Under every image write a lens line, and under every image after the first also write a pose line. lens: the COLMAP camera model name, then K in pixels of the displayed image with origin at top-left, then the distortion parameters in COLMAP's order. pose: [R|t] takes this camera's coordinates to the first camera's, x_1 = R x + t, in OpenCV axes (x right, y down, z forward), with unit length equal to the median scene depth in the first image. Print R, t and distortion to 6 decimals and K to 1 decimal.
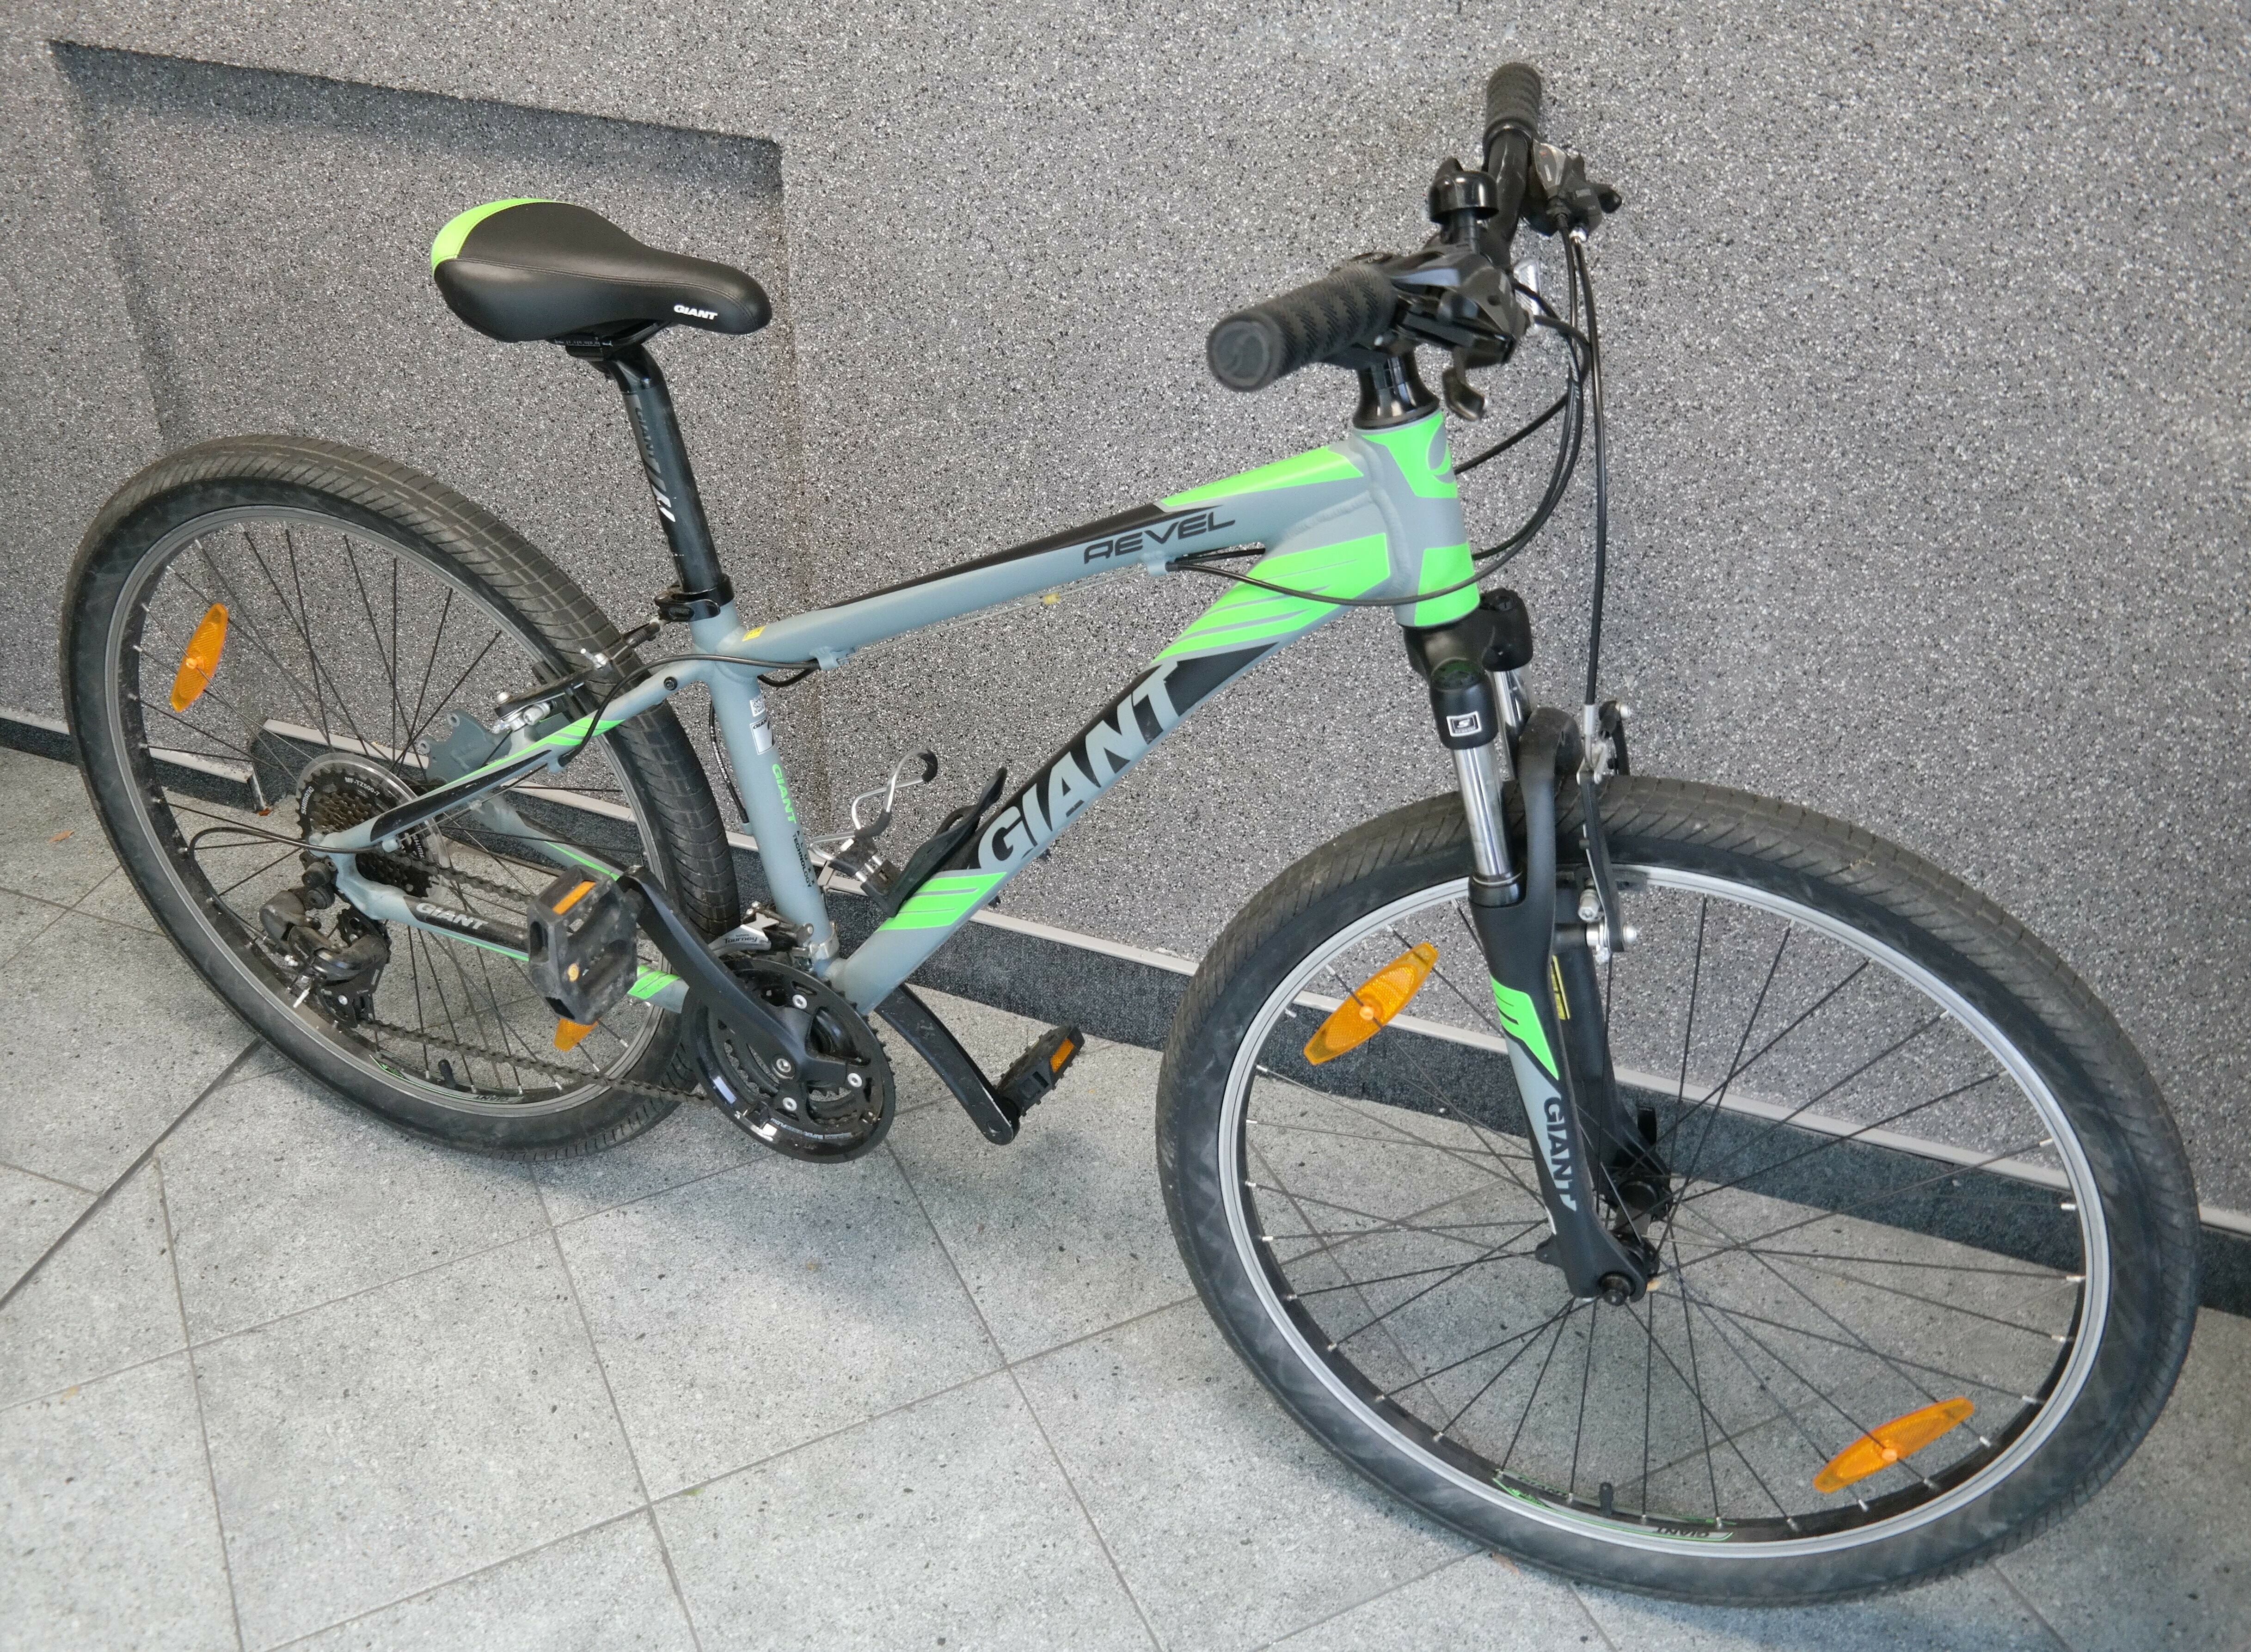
lens RADIAL K [[1973.3, 0, 1113.9], [0, 1973.3, 829.3], [0, 0, 1]] dist [-0.004407, -0.002139]
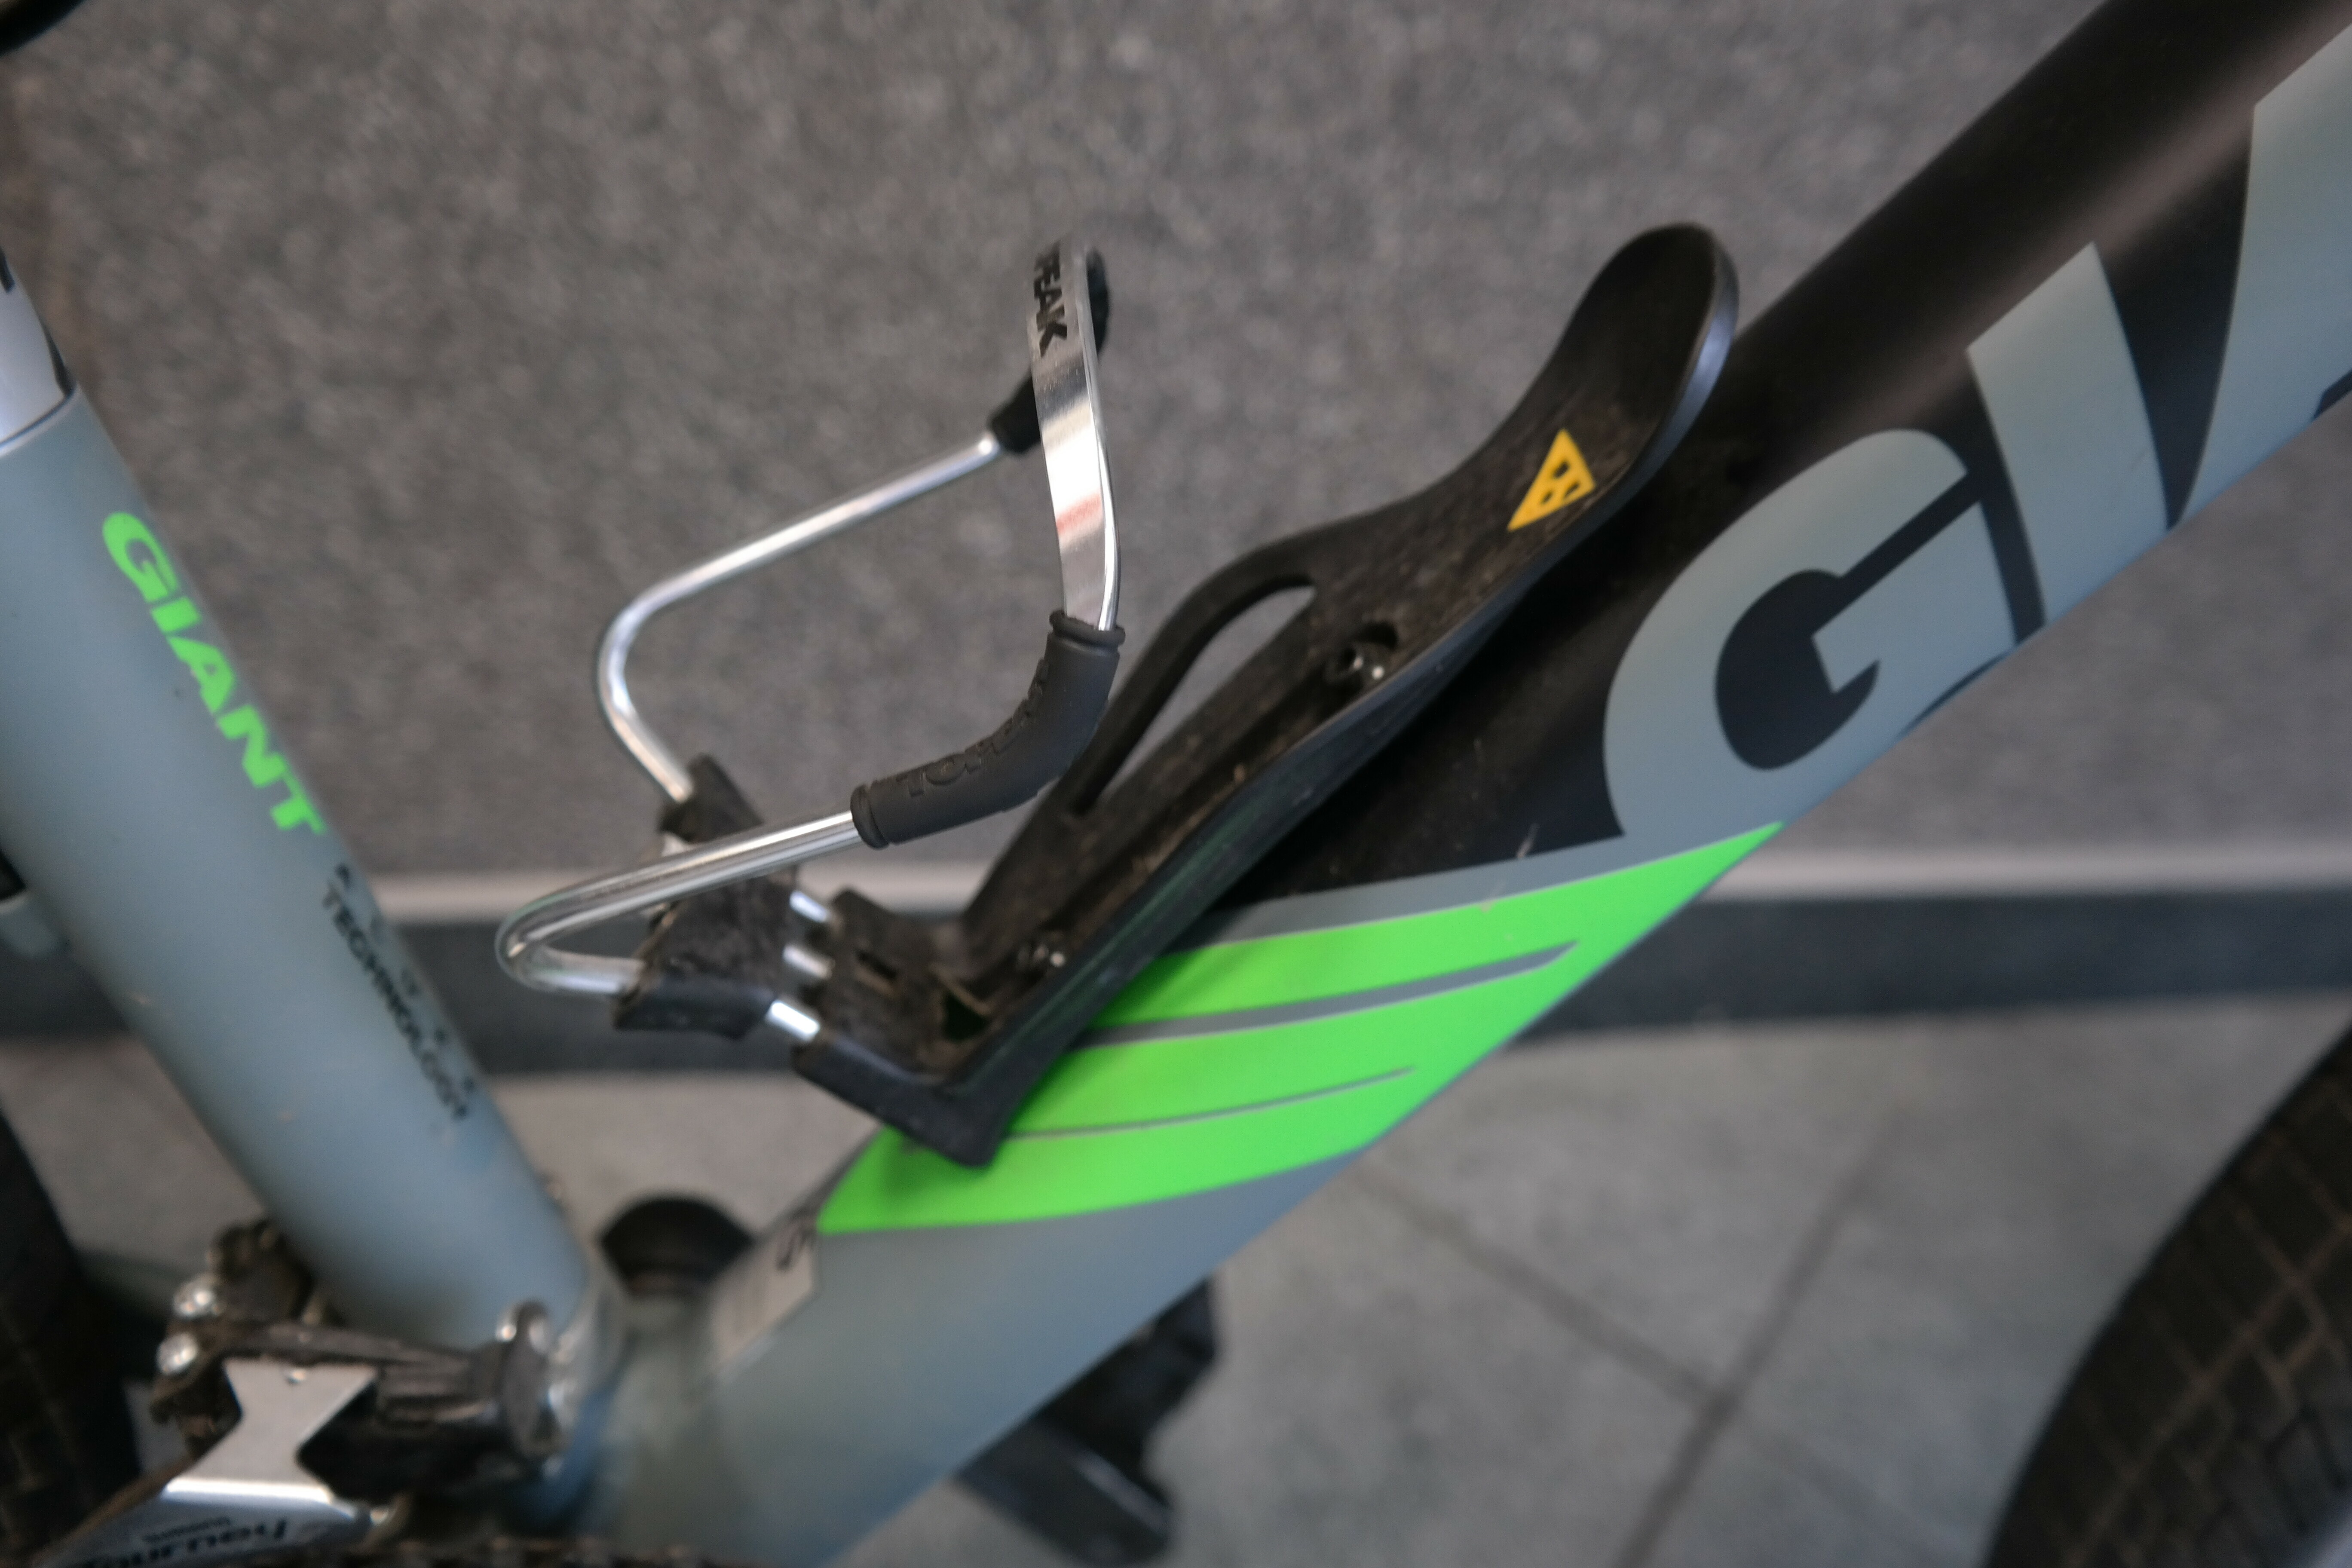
lens RADIAL K [[1817.8, 0, 1178.5], [0, 1817.8, 783.7], [0, 0, 1]] dist [-0.031471, -0.009533]
pose [[0.885608, -0.244279, 0.395001, -0.155637], [0.202321, 0.968477, 0.145320, -0.015395], [-0.418048, -0.048780, 0.907114, 0.815227]]
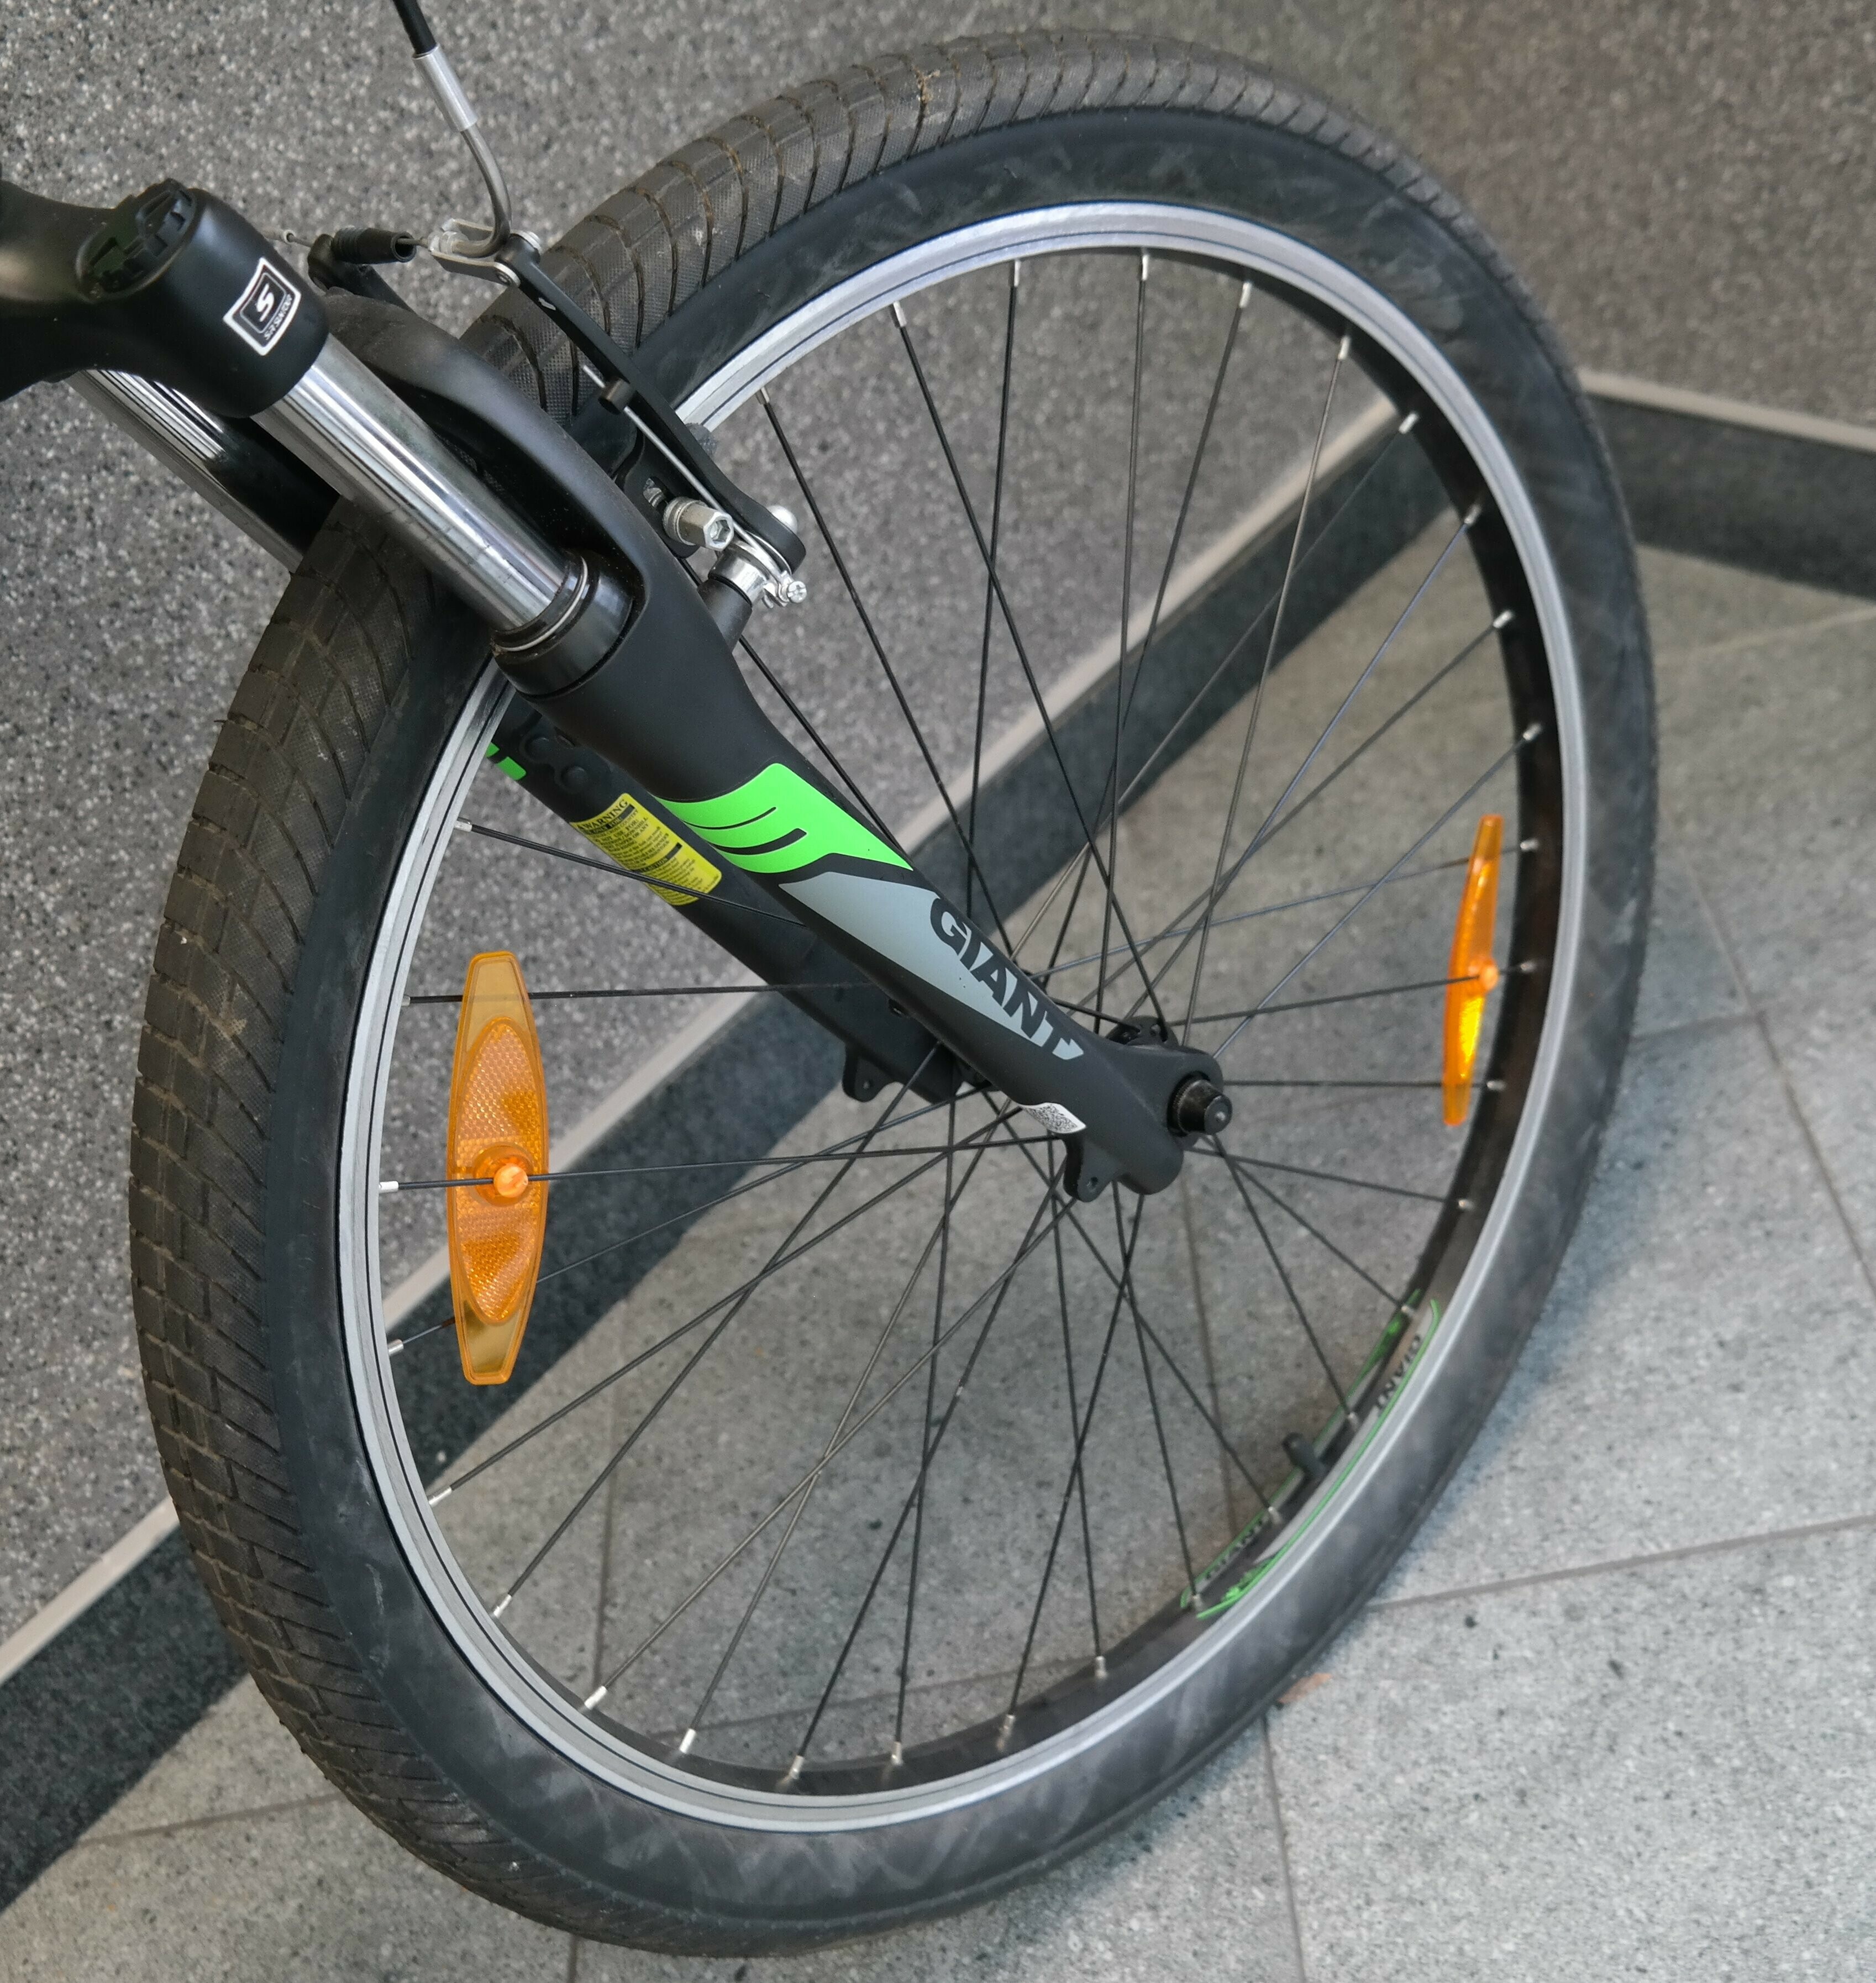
lens RADIAL K [[2381.0, 0, 938.4], [0, 2381.0, 1003.5], [0, 0, 1]] dist [0.007377, 0.000000]
pose [[0.380615, -0.708067, 0.594788, -0.108634], [0.754114, 0.609927, 0.243520, 0.011301], [-0.535206, 0.355851, 0.766110, 0.480273]]
